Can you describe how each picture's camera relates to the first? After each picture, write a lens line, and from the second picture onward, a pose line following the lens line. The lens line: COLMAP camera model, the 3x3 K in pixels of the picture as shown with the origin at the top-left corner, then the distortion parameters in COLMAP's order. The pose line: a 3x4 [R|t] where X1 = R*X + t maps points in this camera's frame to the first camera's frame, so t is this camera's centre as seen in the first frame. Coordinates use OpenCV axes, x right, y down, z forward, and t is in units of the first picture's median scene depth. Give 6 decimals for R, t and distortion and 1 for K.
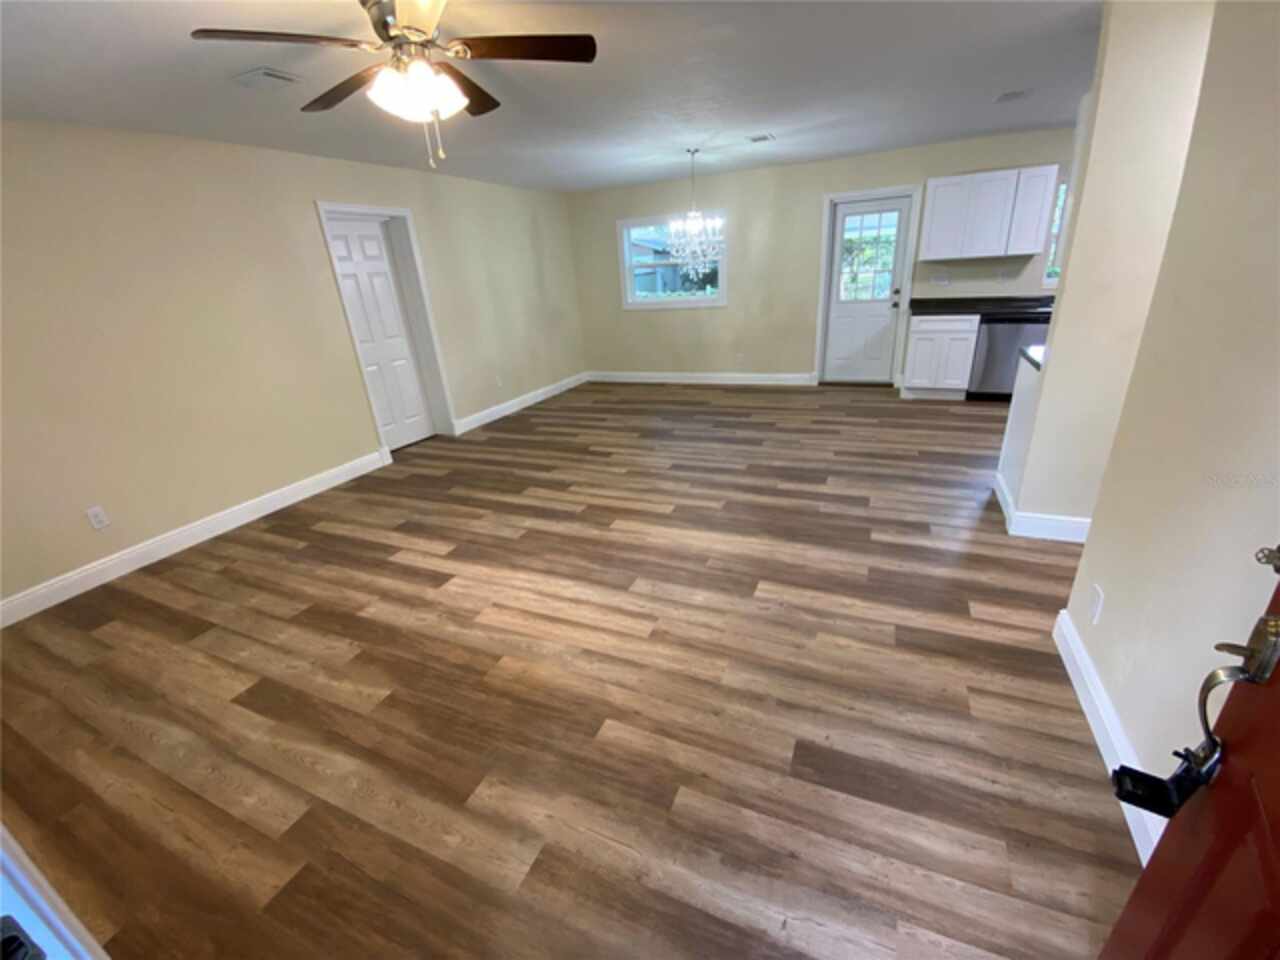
lens RADIAL K [[517.9, 0, 640.0], [0, 517.9, 480.0], [0, 0, 1]] dist [0.054215, -0.045561]
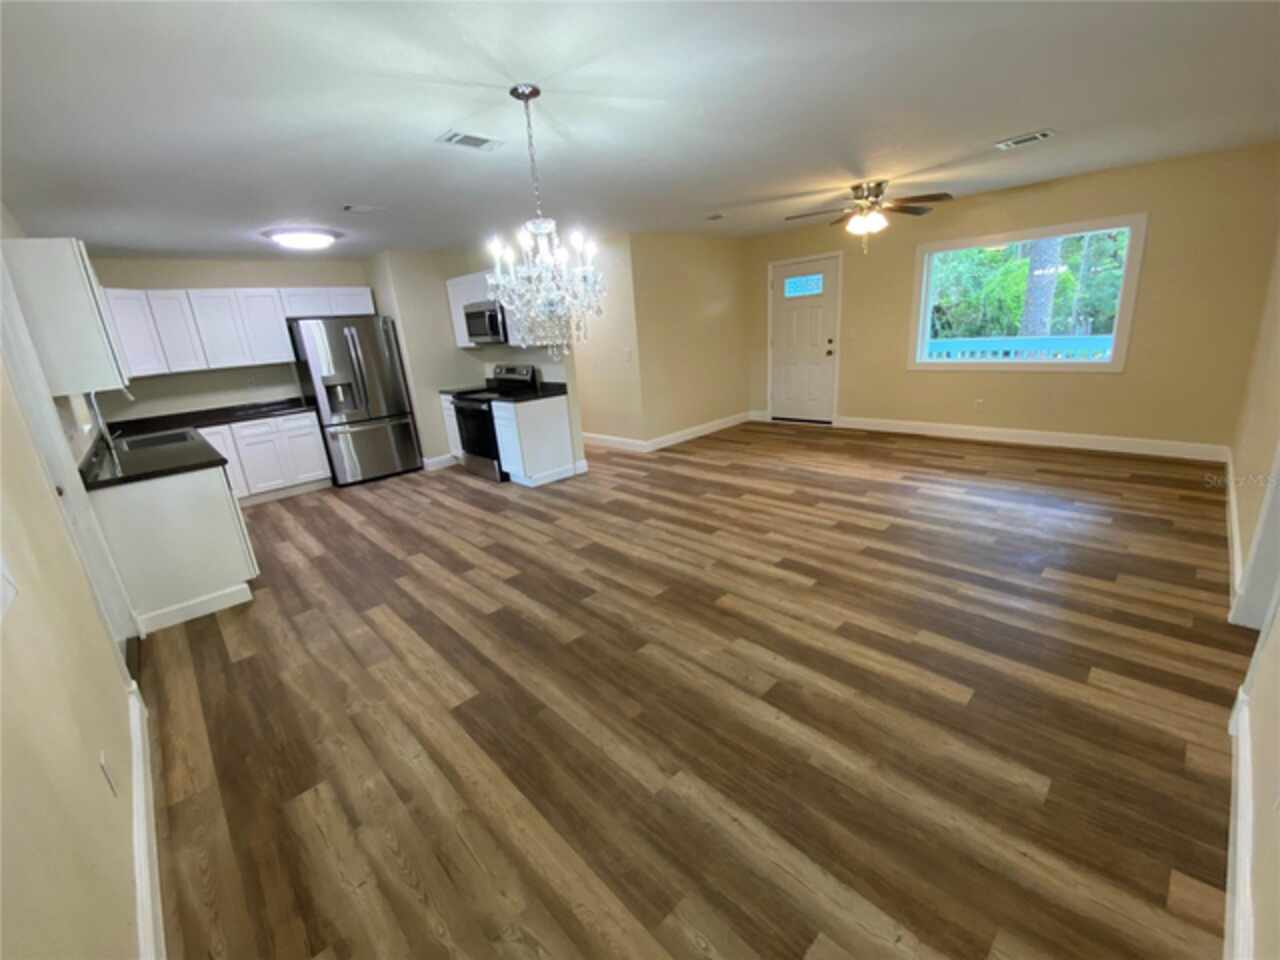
lens RADIAL K [[518.6, 0, 643.7], [0, 518.6, 477.8], [0, 0, 1]] dist [0.033901, -0.029150]
pose [[-0.917527, 0.024178, 0.396937, -0.217511], [0.265862, 0.779592, 0.567058, -0.761793], [-0.295738, 0.625821, -0.721725, 1.935923]]
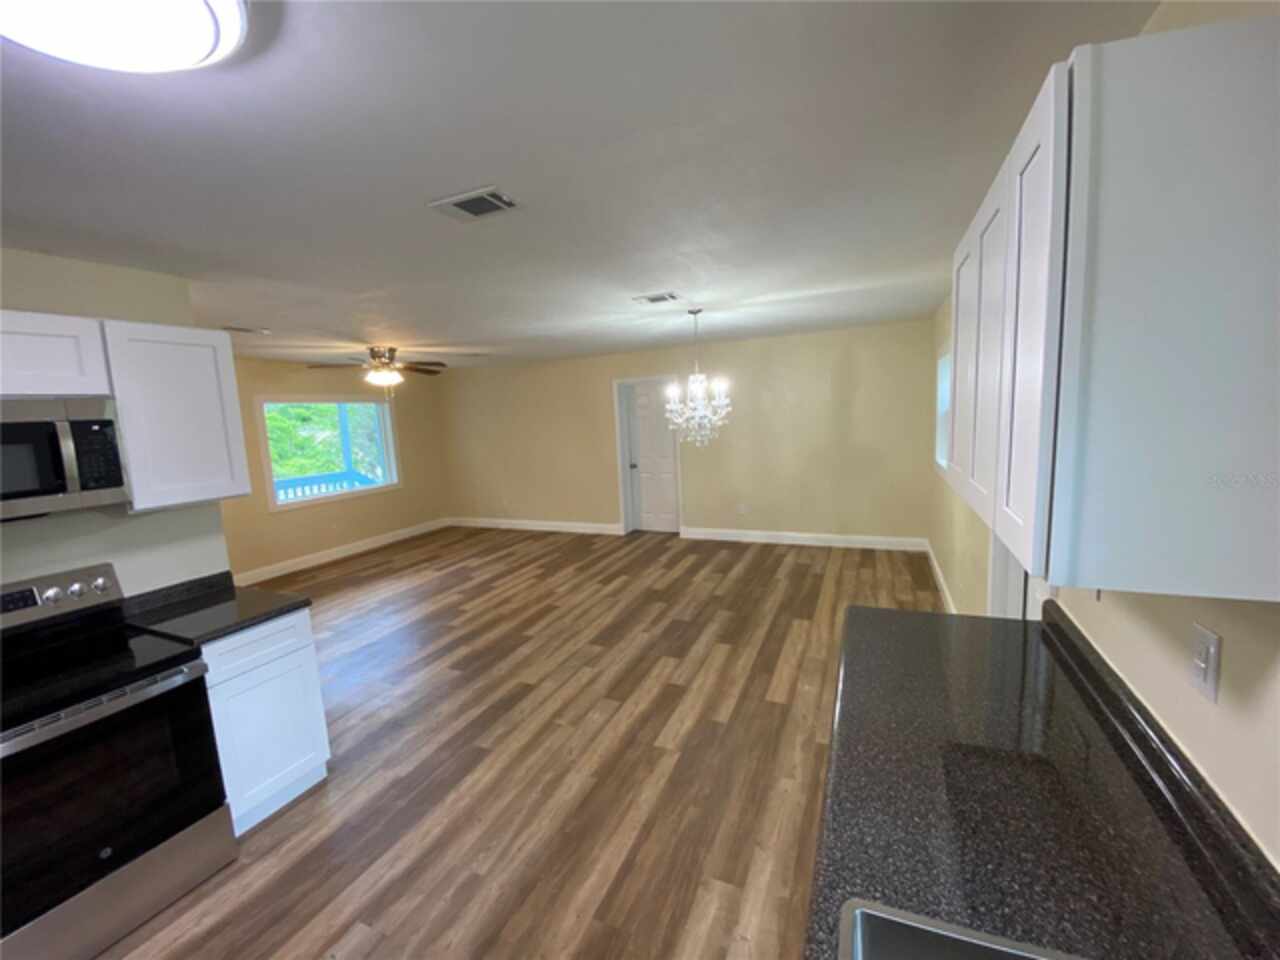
lens RADIAL K [[517.9, 0, 640.0], [0, 517.9, 480.0], [0, 0, 1]] dist [0.054215, -0.045561]
pose [[0.009576, 0.195747, -0.980608, 1.286515], [-0.325930, 0.927709, 0.182005, -0.629460], [0.945345, 0.317867, 0.072683, 1.201343]]
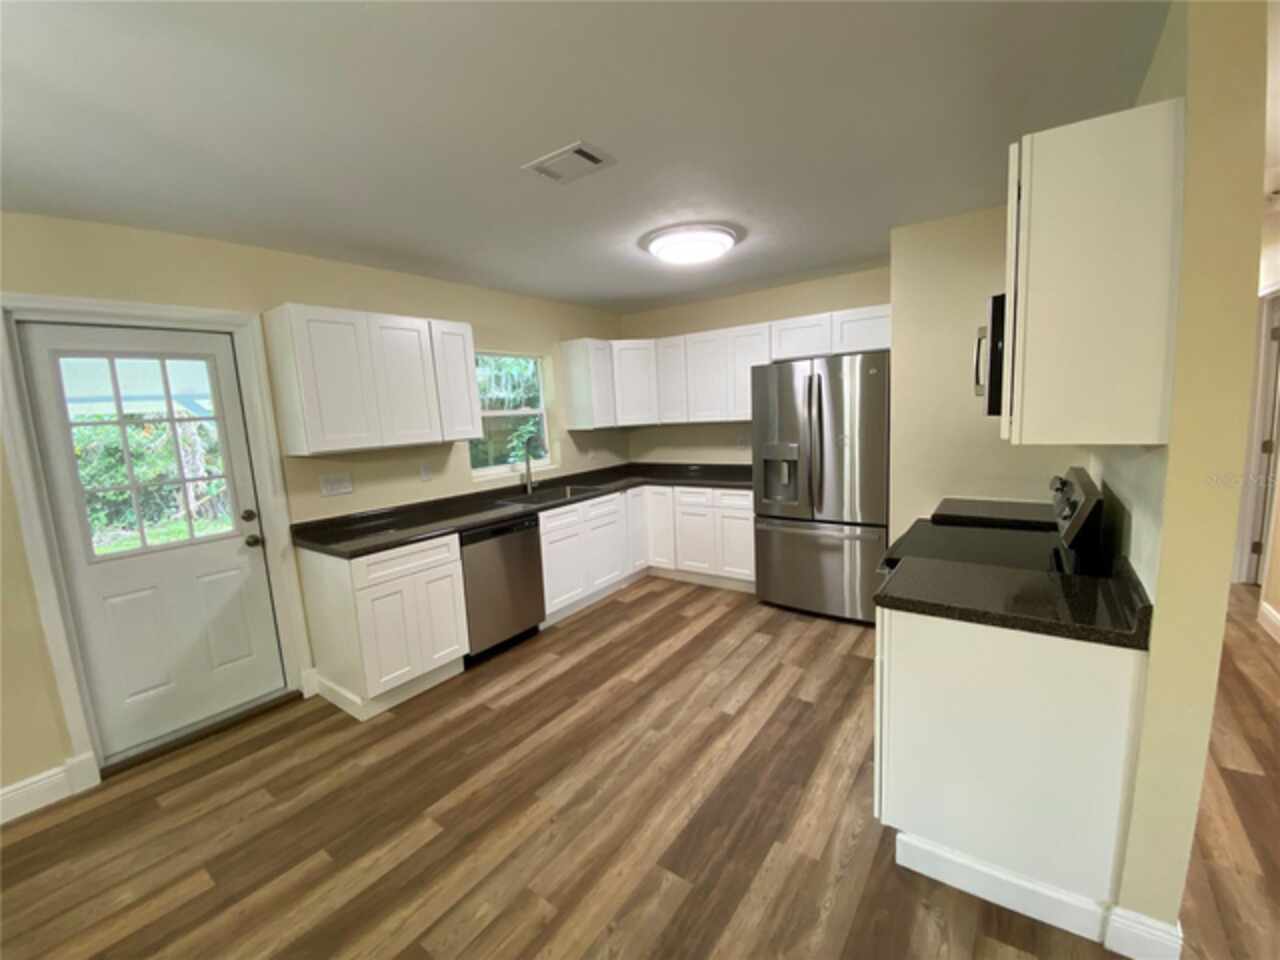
lens RADIAL K [[518.6, 0, 643.7], [0, 518.6, 477.8], [0, 0, 1]] dist [0.033901, -0.029150]
pose [[0.203774, -0.069897, 0.976520, 0.169704], [0.404591, 0.914300, -0.018985, -0.392849], [-0.891505, 0.398960, 0.214591, 0.942417]]
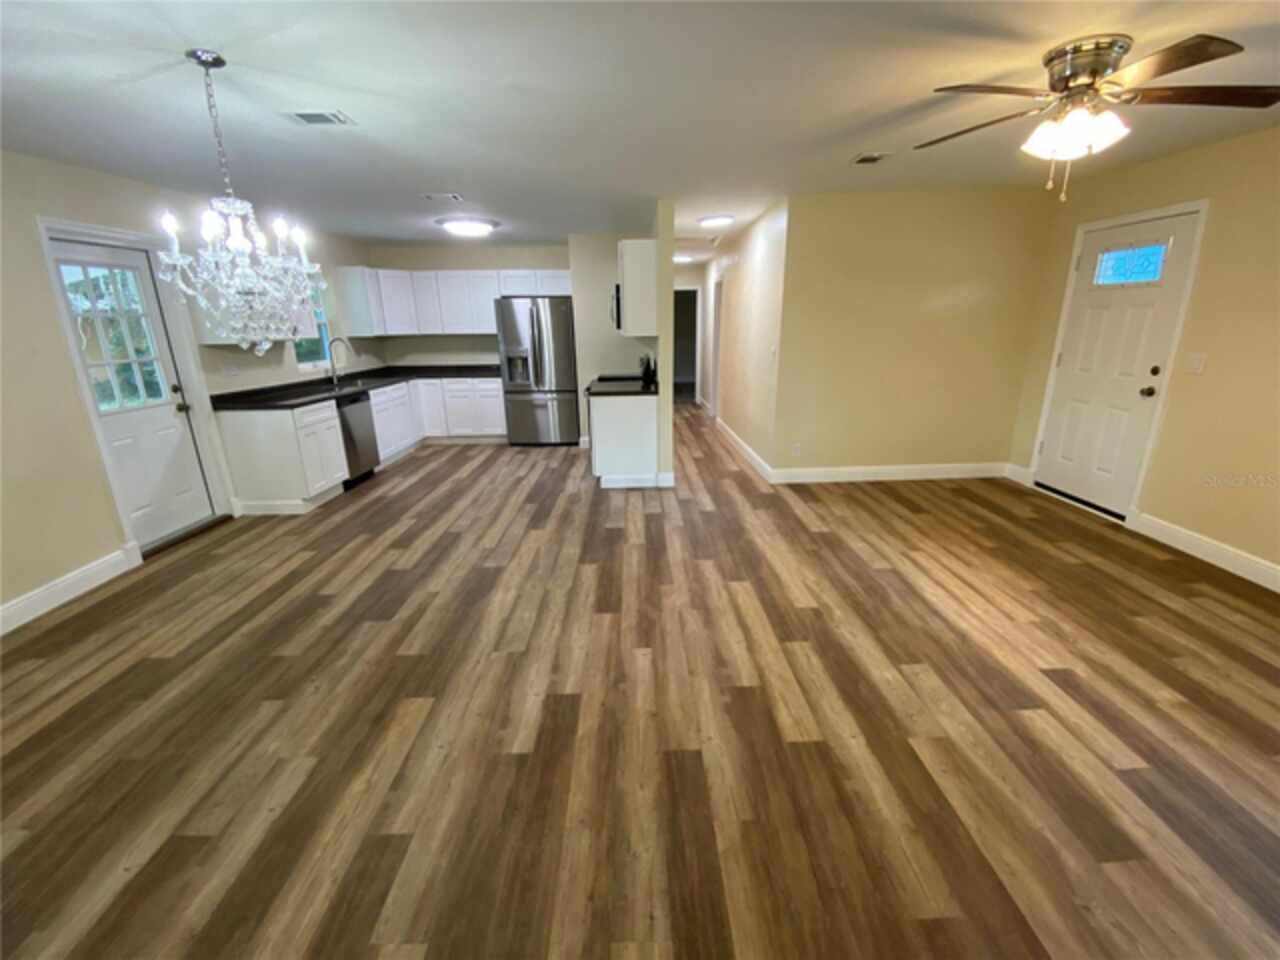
lens RADIAL K [[518.6, 0, 643.7], [0, 518.6, 477.8], [0, 0, 1]] dist [0.033901, -0.029150]
pose [[-0.425606, -0.183304, 0.886149, -0.599626], [0.380023, 0.852523, 0.358869, -0.458971], [-0.821244, 0.489494, -0.293179, 1.275085]]
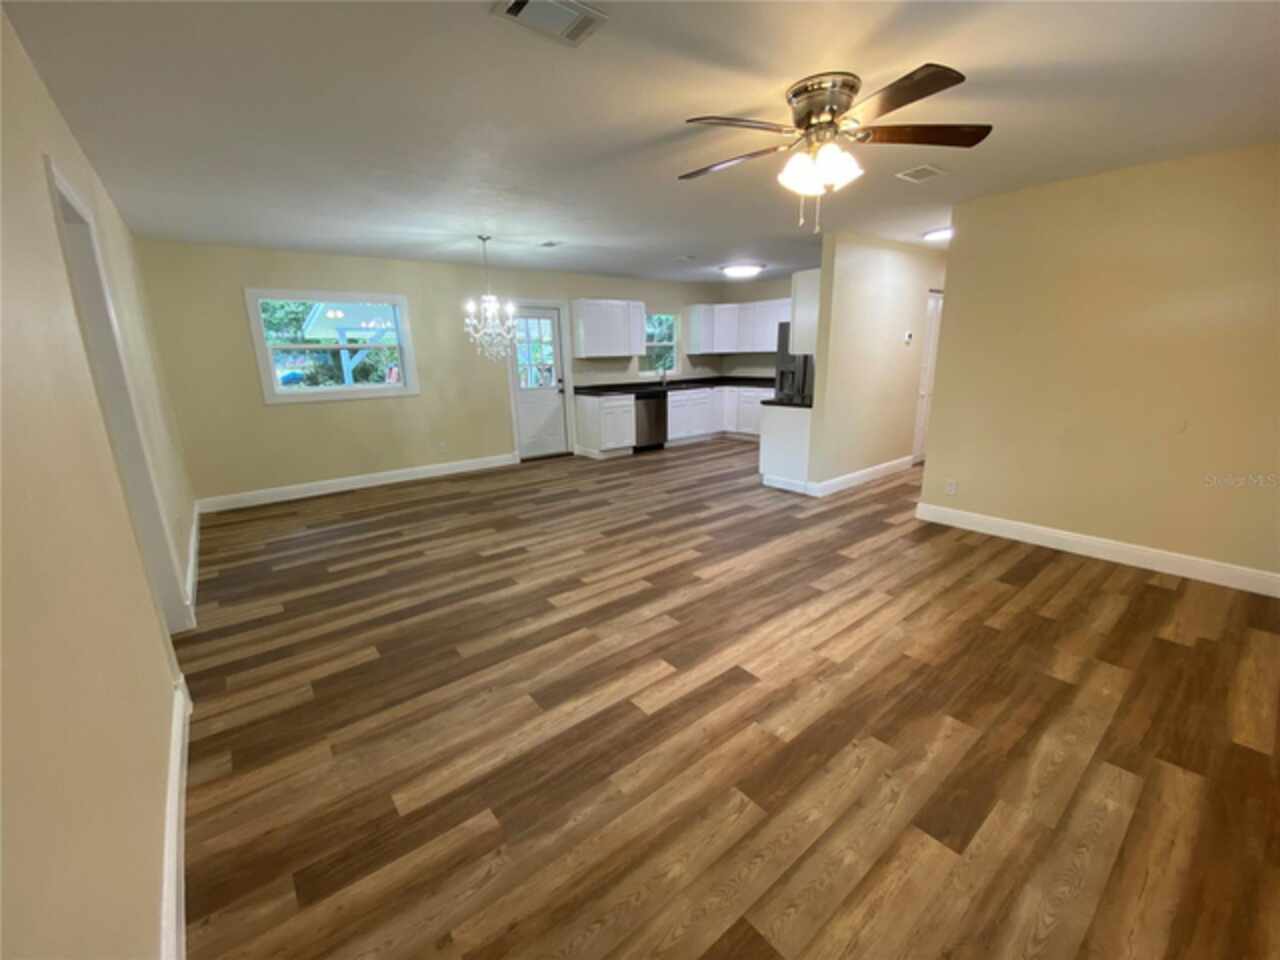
lens RADIAL K [[518.6, 0, 643.7], [0, 518.6, 477.8], [0, 0, 1]] dist [0.033901, -0.029150]
pose [[0.451924, -0.155870, 0.878333, -0.904503], [0.324868, 0.945759, 0.000683, -0.126094], [-0.830798, 0.285034, 0.478049, 0.514785]]
